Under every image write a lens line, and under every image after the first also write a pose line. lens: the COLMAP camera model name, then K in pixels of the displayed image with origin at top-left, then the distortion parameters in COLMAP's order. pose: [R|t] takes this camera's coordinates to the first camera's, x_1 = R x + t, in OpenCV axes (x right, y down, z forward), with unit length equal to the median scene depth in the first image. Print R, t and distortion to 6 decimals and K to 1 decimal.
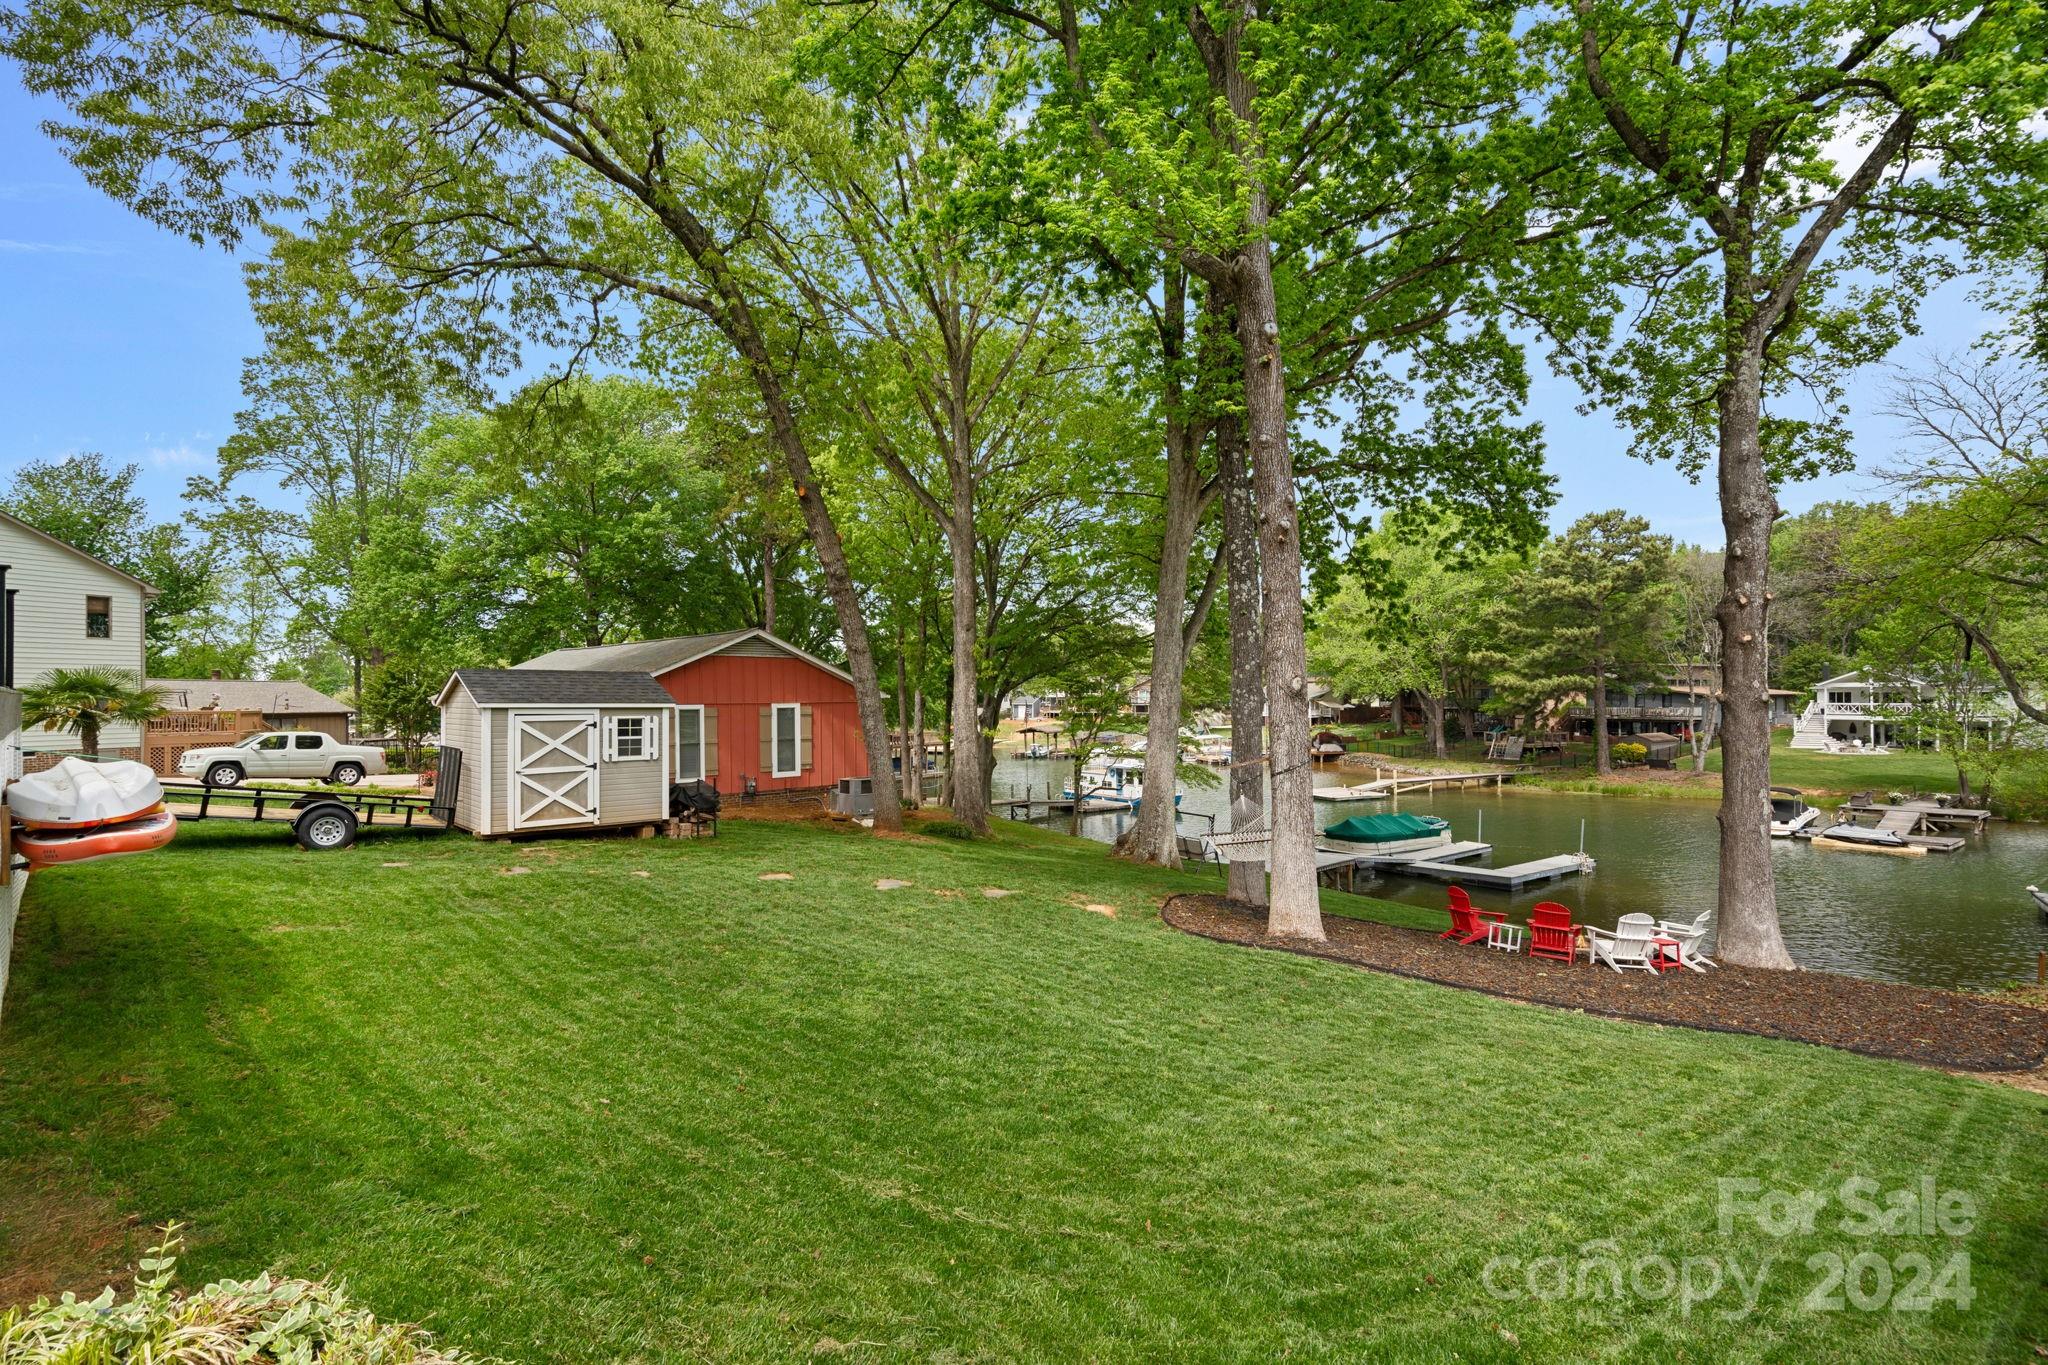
lens RADIAL K [[937.0, 0, 1018.9], [0, 937.0, 693.1], [0, 0, 1]] dist [0.001098, -0.000674]
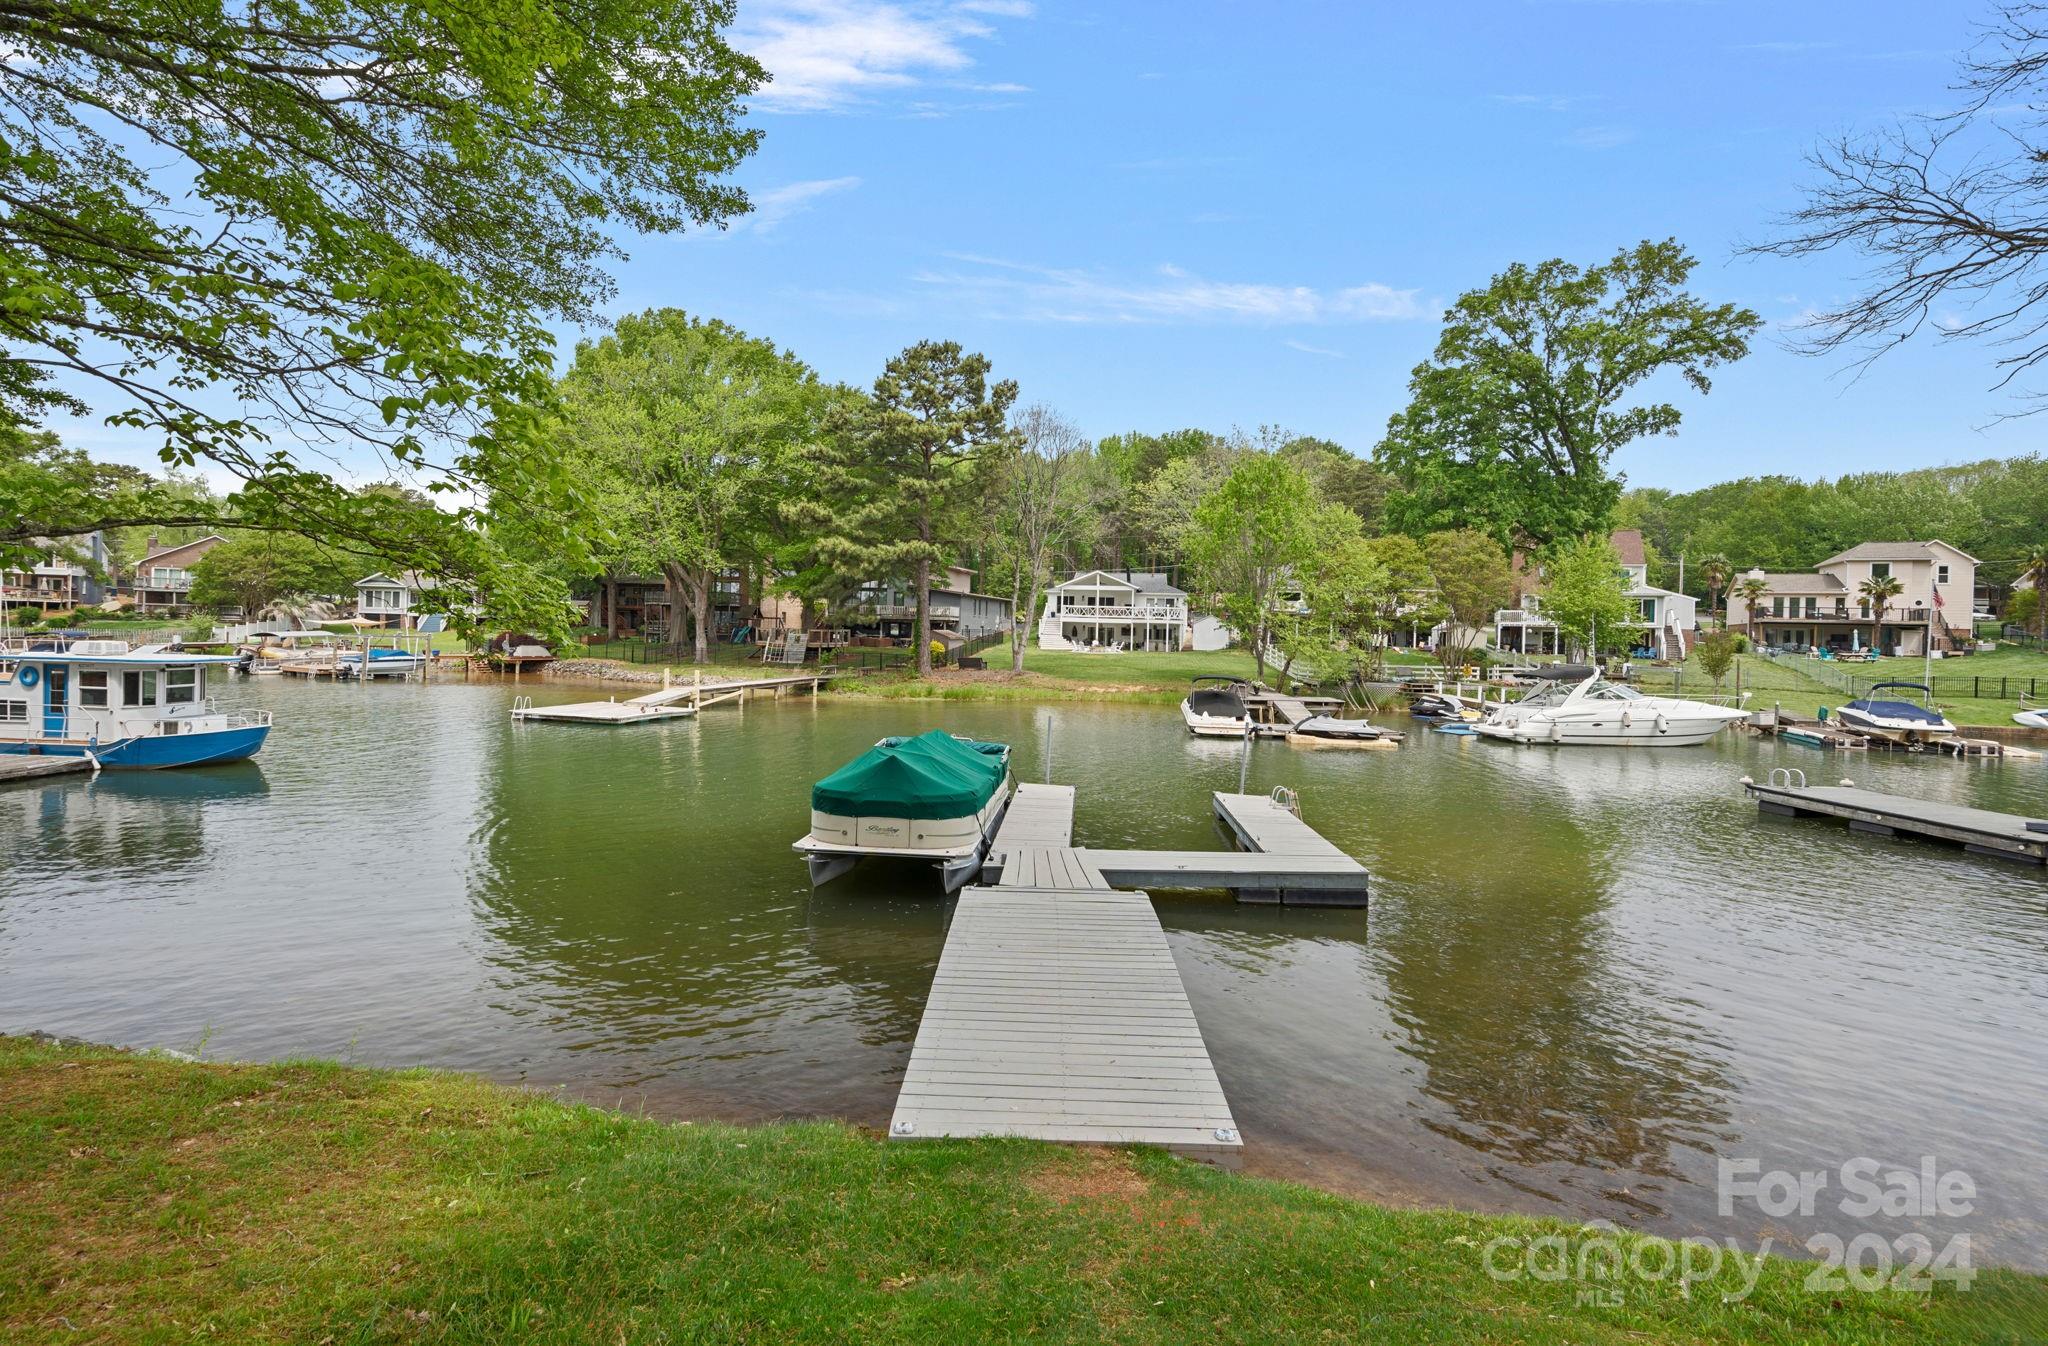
lens RADIAL K [[986.0, 0, 1048.9], [0, 986.0, 643.2], [0, 0, 1]] dist [-0.002557, 0.002074]
pose [[0.650481, 0.011858, 0.759430, 0.106595], [-0.033442, 0.999356, 0.013040, 0.085662], [-0.758786, -0.033880, 0.650458, 0.719316]]
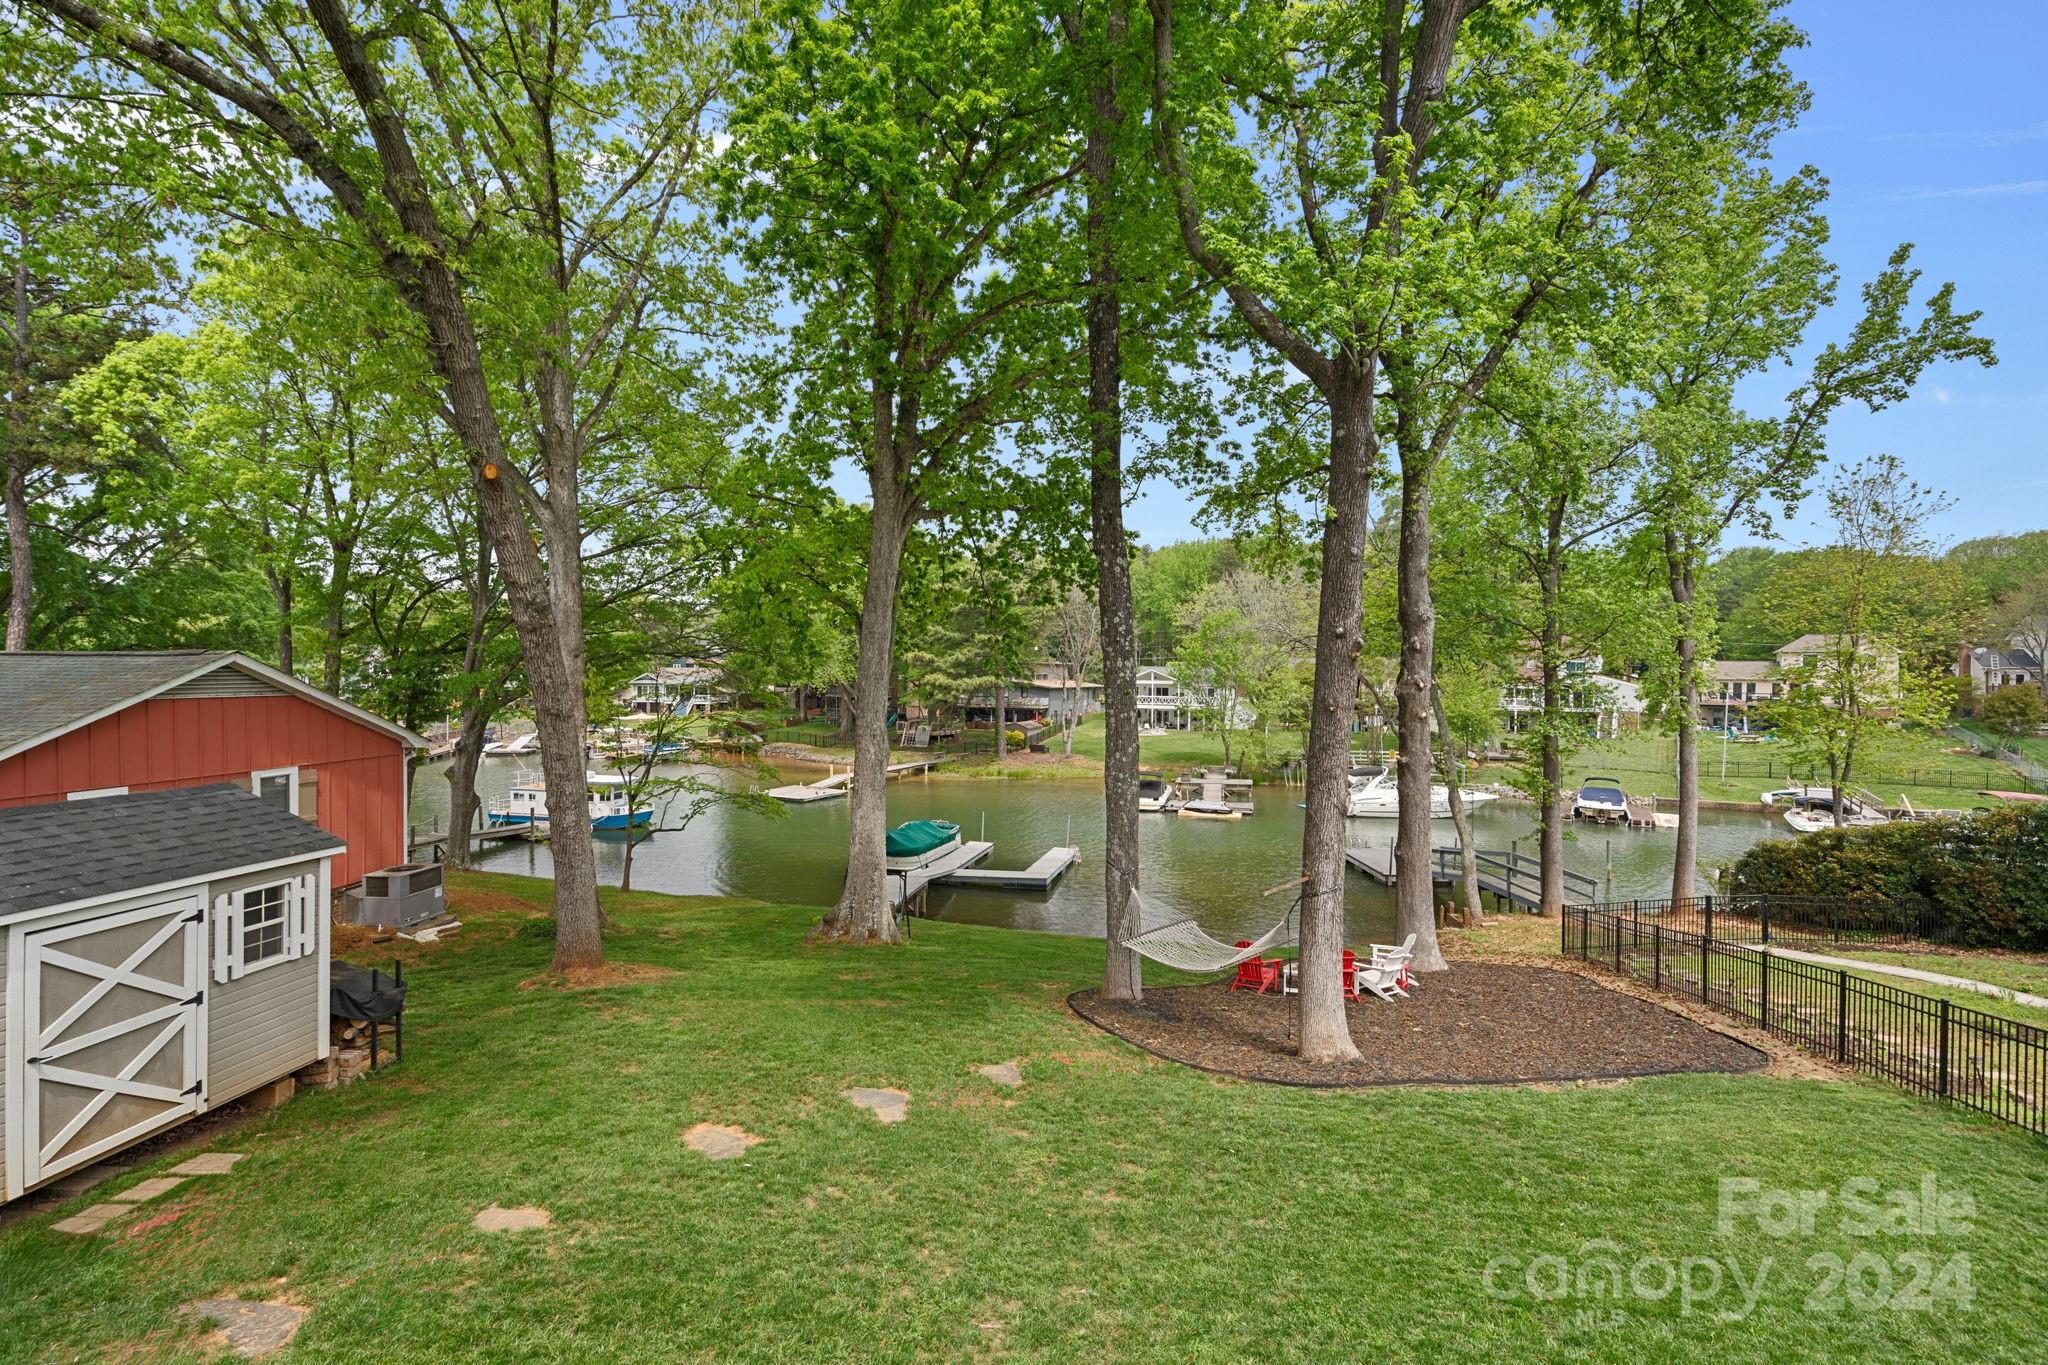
lens RADIAL K [[937.0, 0, 1038.9], [0, 937.0, 680.6], [0, 0, 1]] dist [0.001098, -0.000674]
pose [[0.773214, 0.008247, 0.634091, -0.161790], [-0.016076, 0.999849, 0.006599, -0.038662], [-0.633941, -0.015296, 0.773230, 0.127091]]
